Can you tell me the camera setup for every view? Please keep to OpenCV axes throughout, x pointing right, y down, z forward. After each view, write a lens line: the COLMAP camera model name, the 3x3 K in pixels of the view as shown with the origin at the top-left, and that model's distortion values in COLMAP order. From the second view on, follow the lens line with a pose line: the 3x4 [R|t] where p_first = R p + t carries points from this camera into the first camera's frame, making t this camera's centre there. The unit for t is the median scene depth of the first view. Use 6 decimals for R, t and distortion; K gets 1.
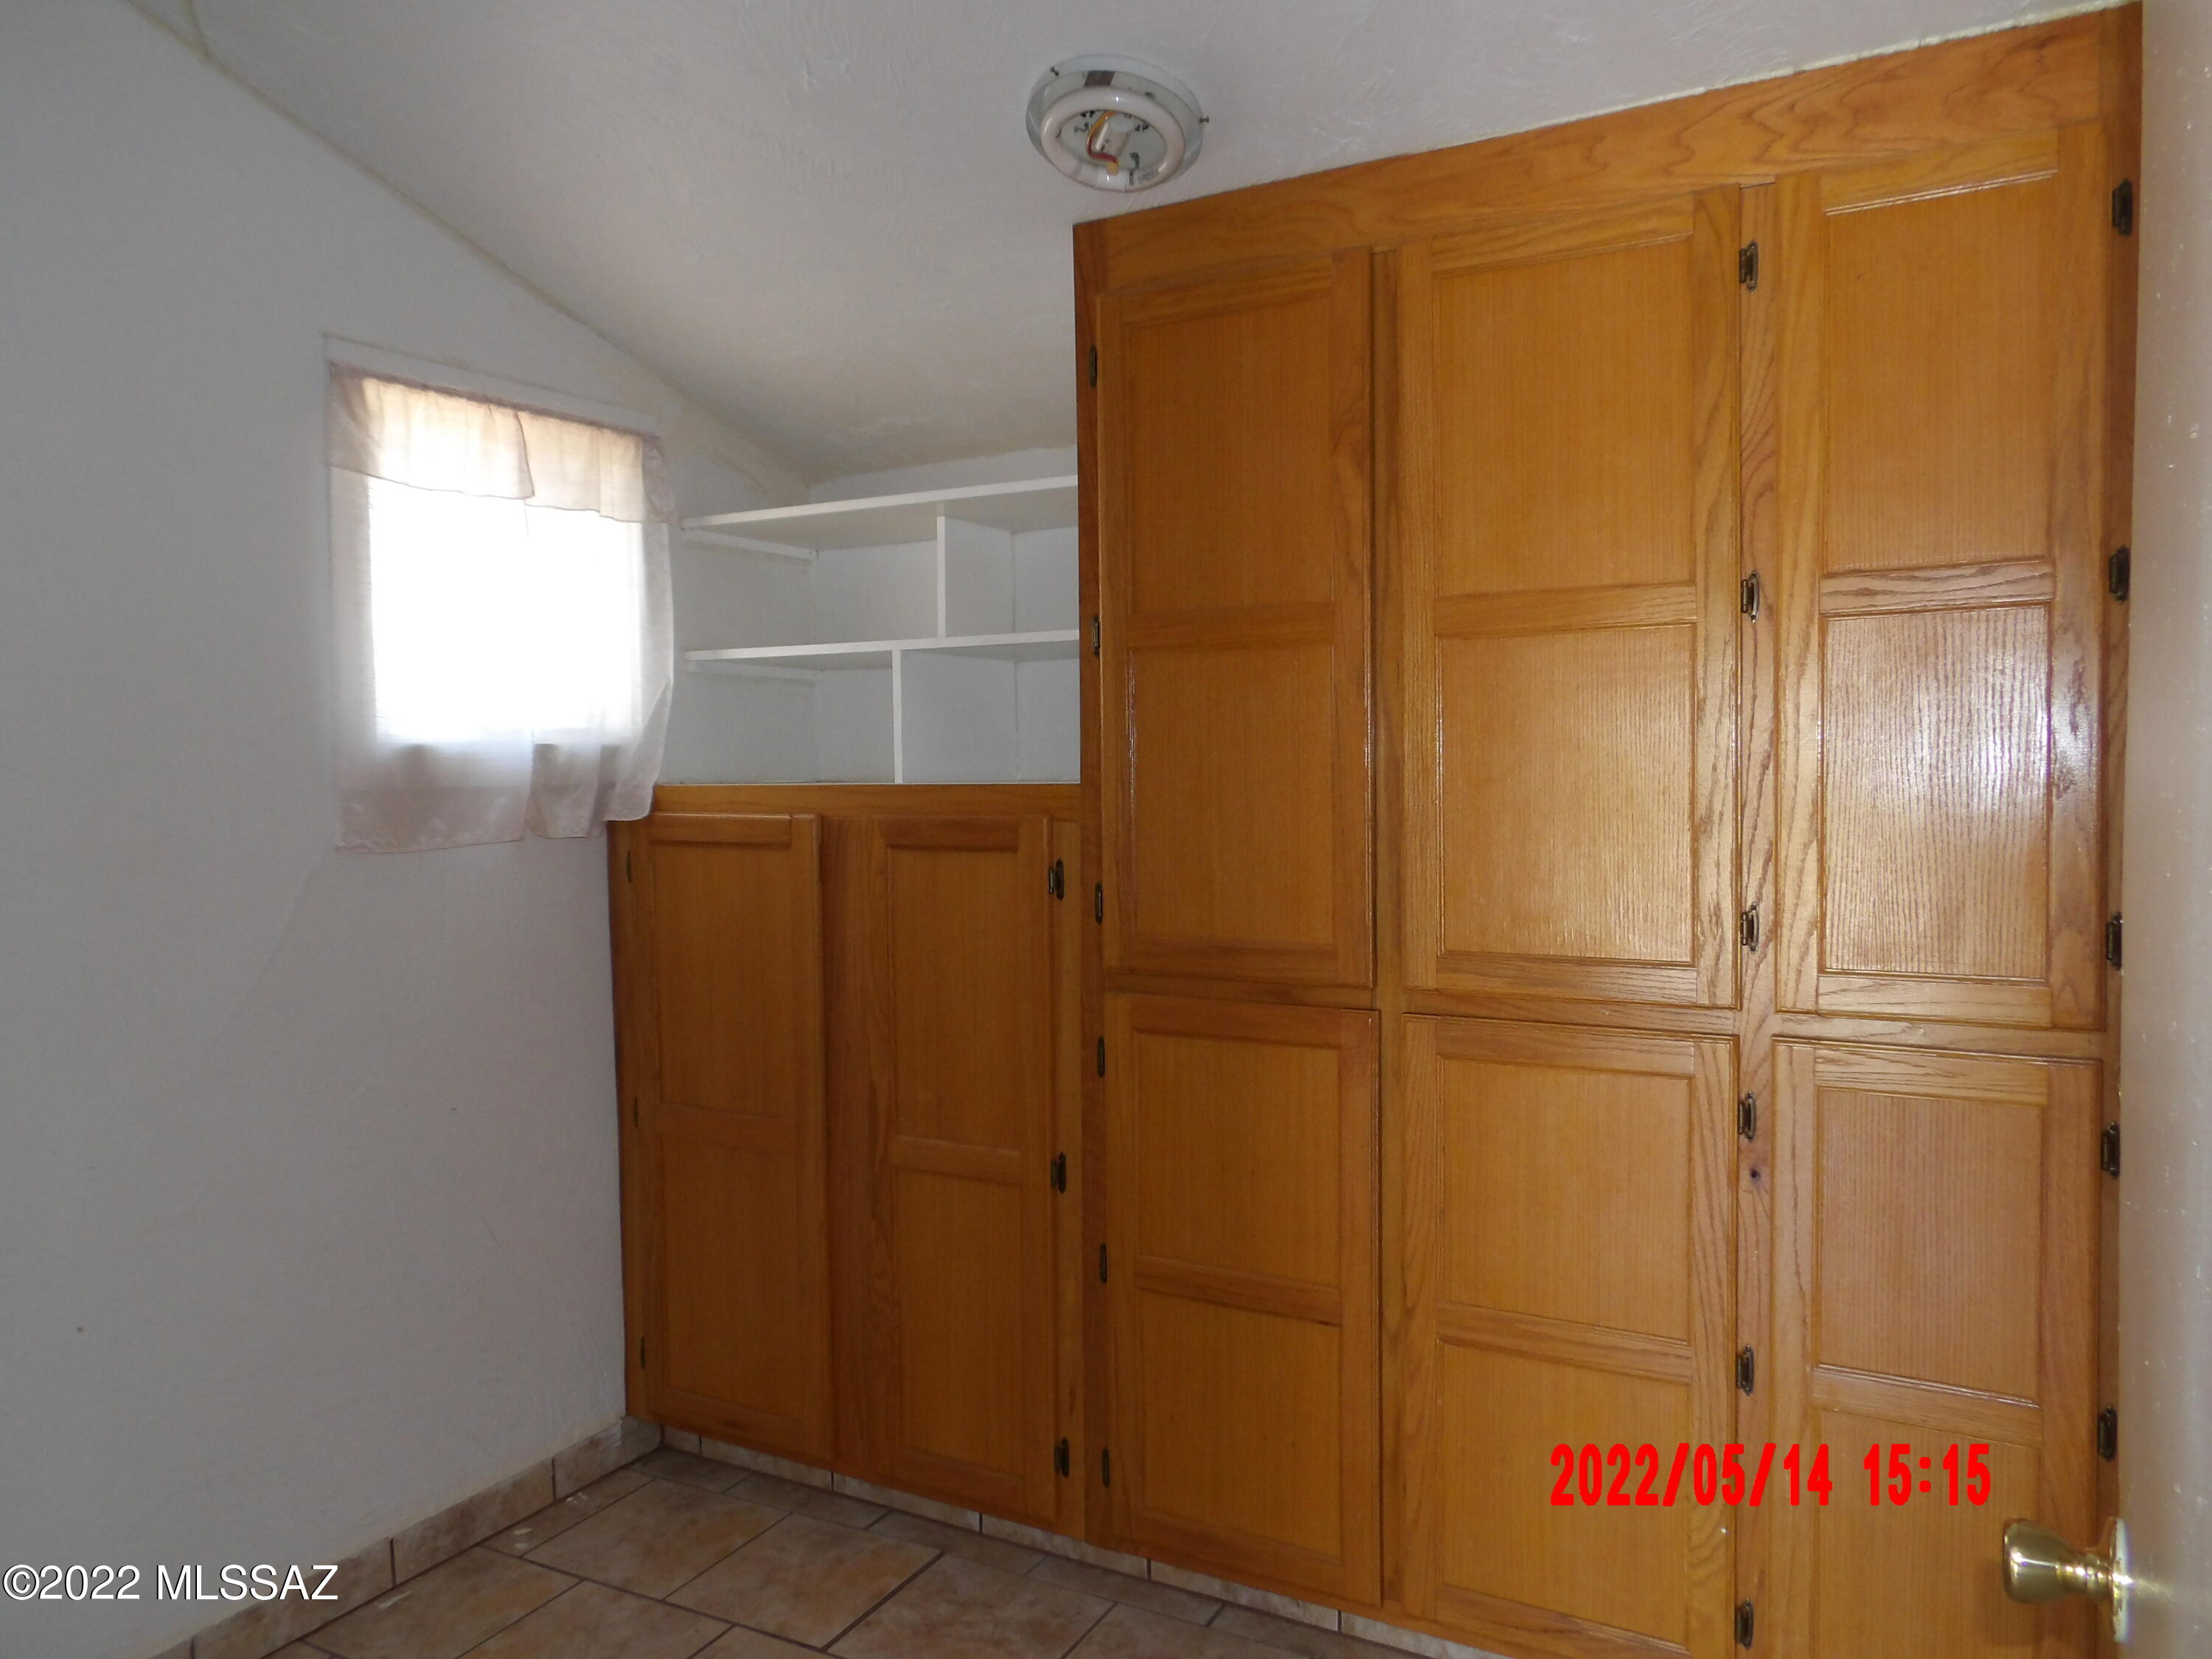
lens RADIAL K [[1483.9, 0, 1106.0], [0, 1483.9, 829.5], [0, 0, 1]] dist [-0.031638, 0.003448]
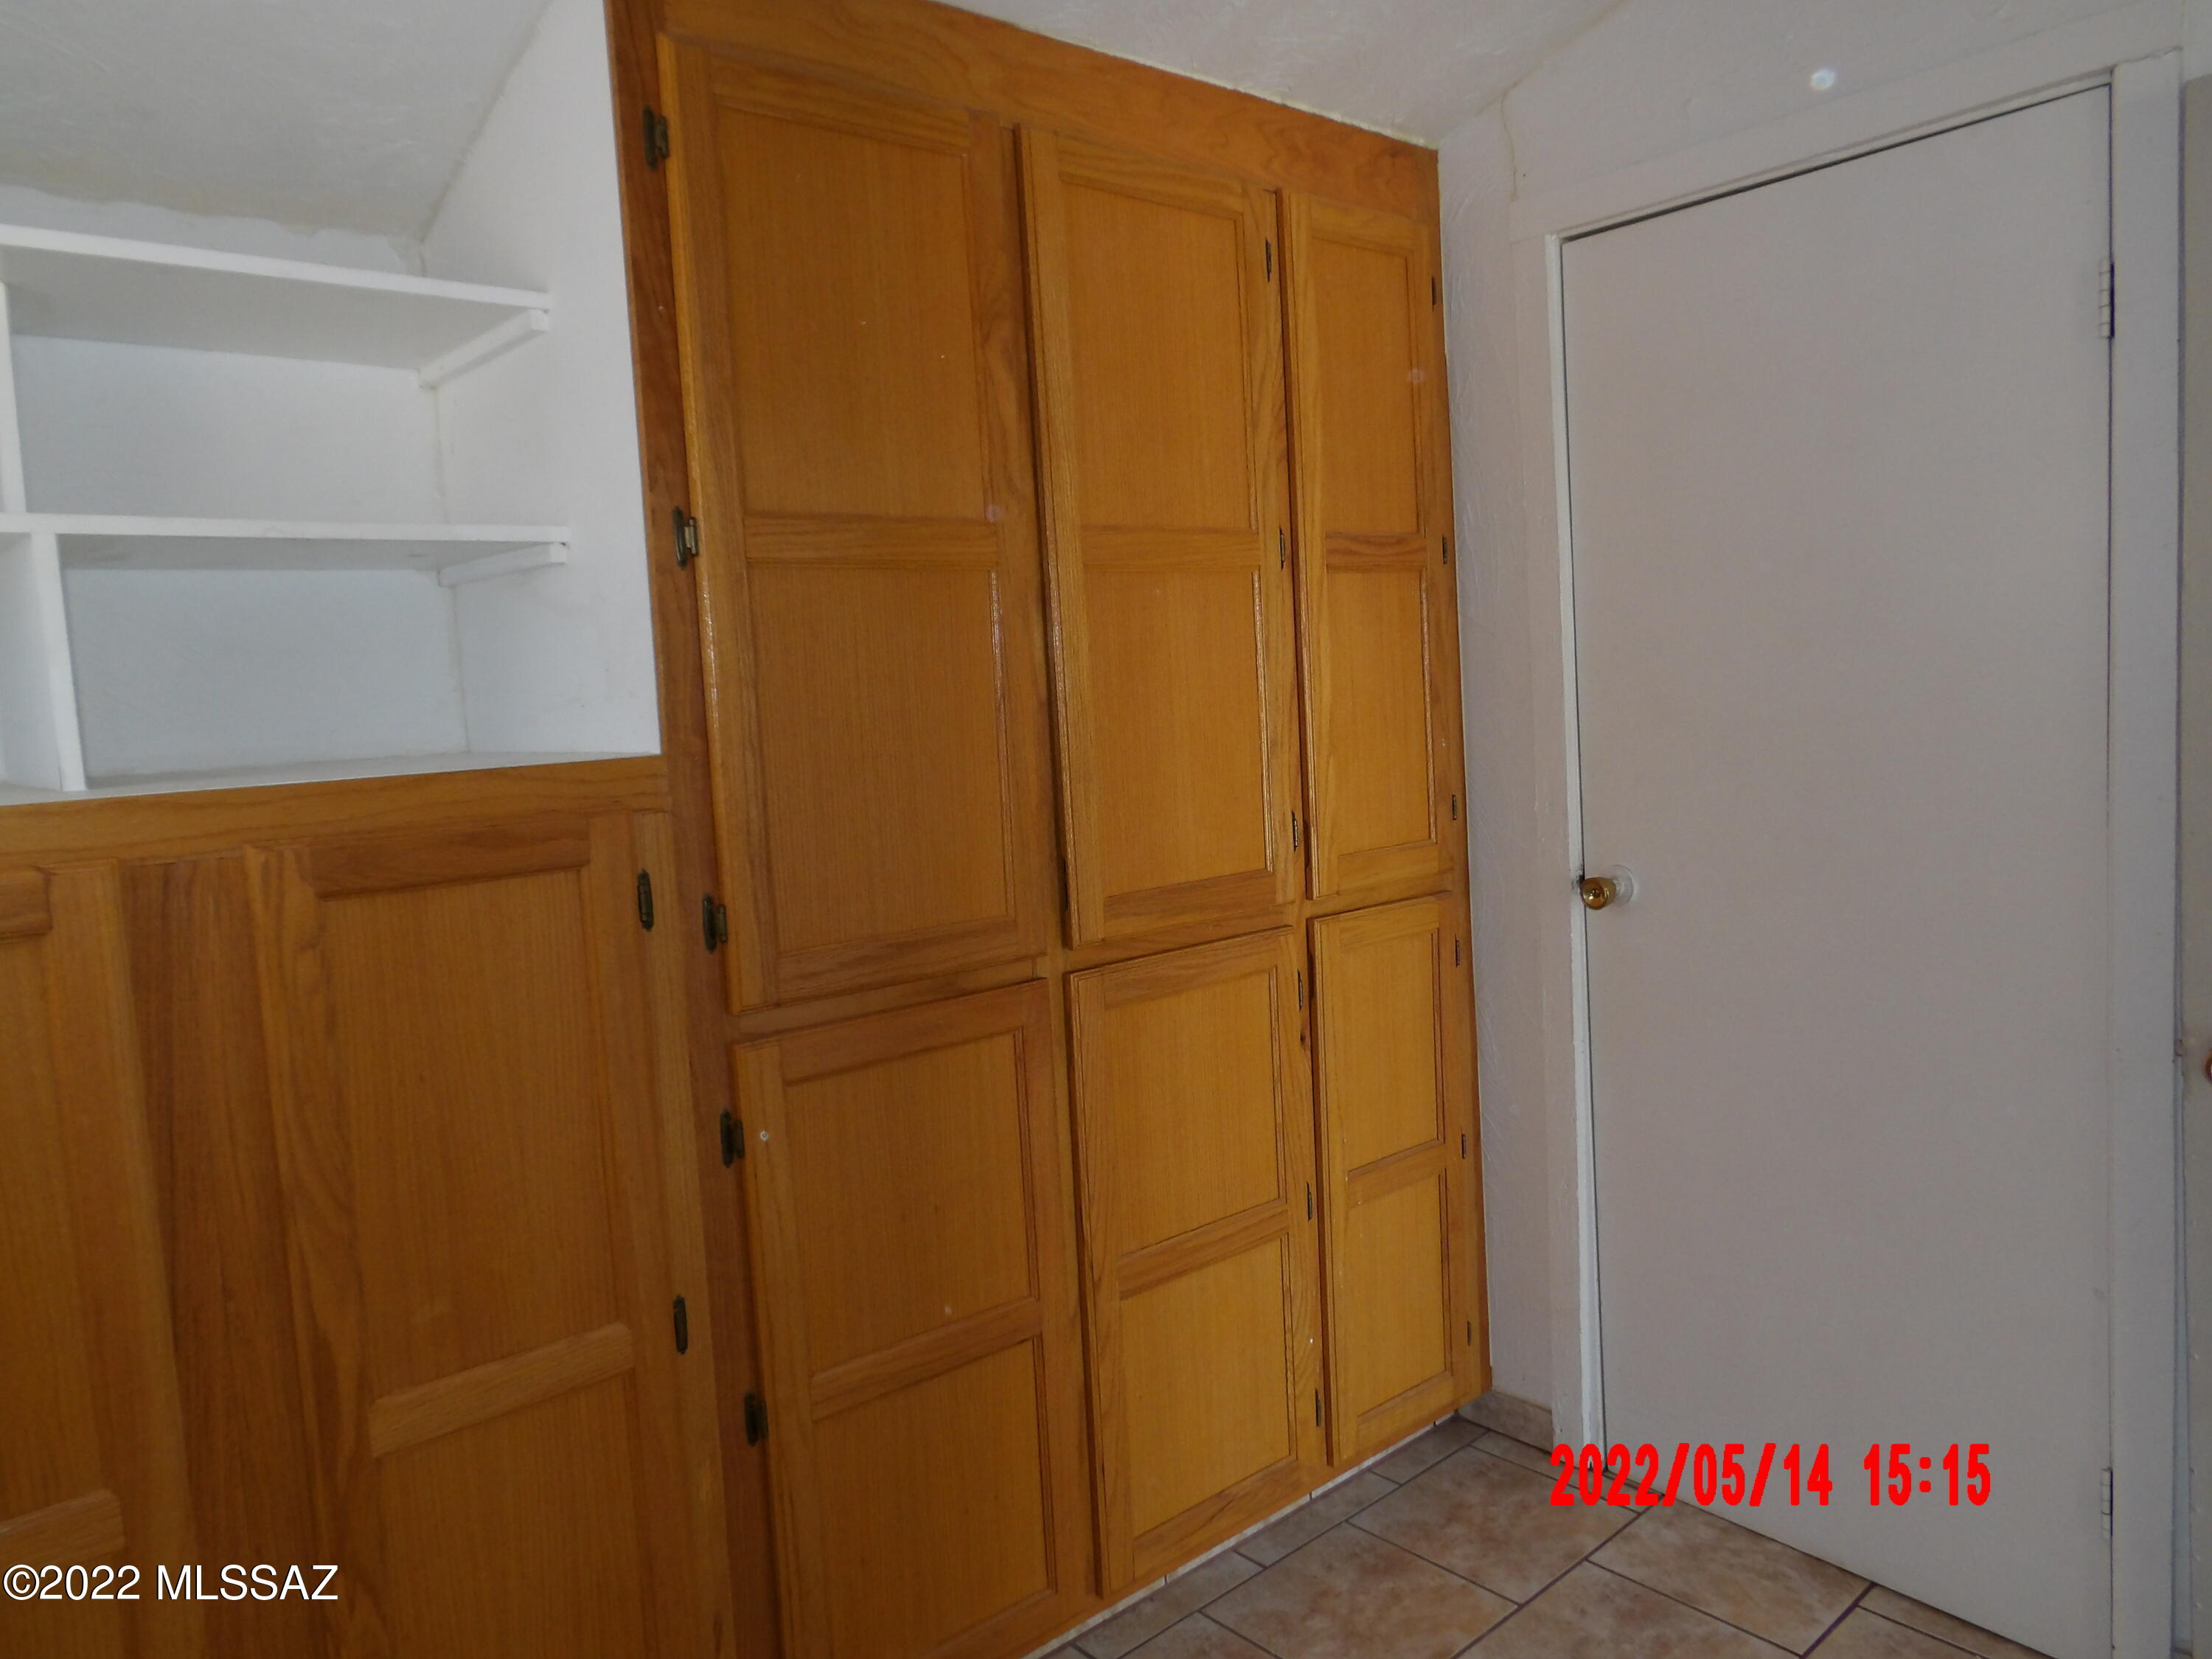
lens RADIAL K [[1550.9, 0, 1106.0], [0, 1550.9, 829.5], [0, 0, 1]] dist [-0.042347, 0.052121]
pose [[0.342013, -0.101736, 0.934172, -0.656080], [0.084101, 0.993447, 0.077401, -0.037194], [-0.935924, 0.052093, 0.348328, 0.603443]]
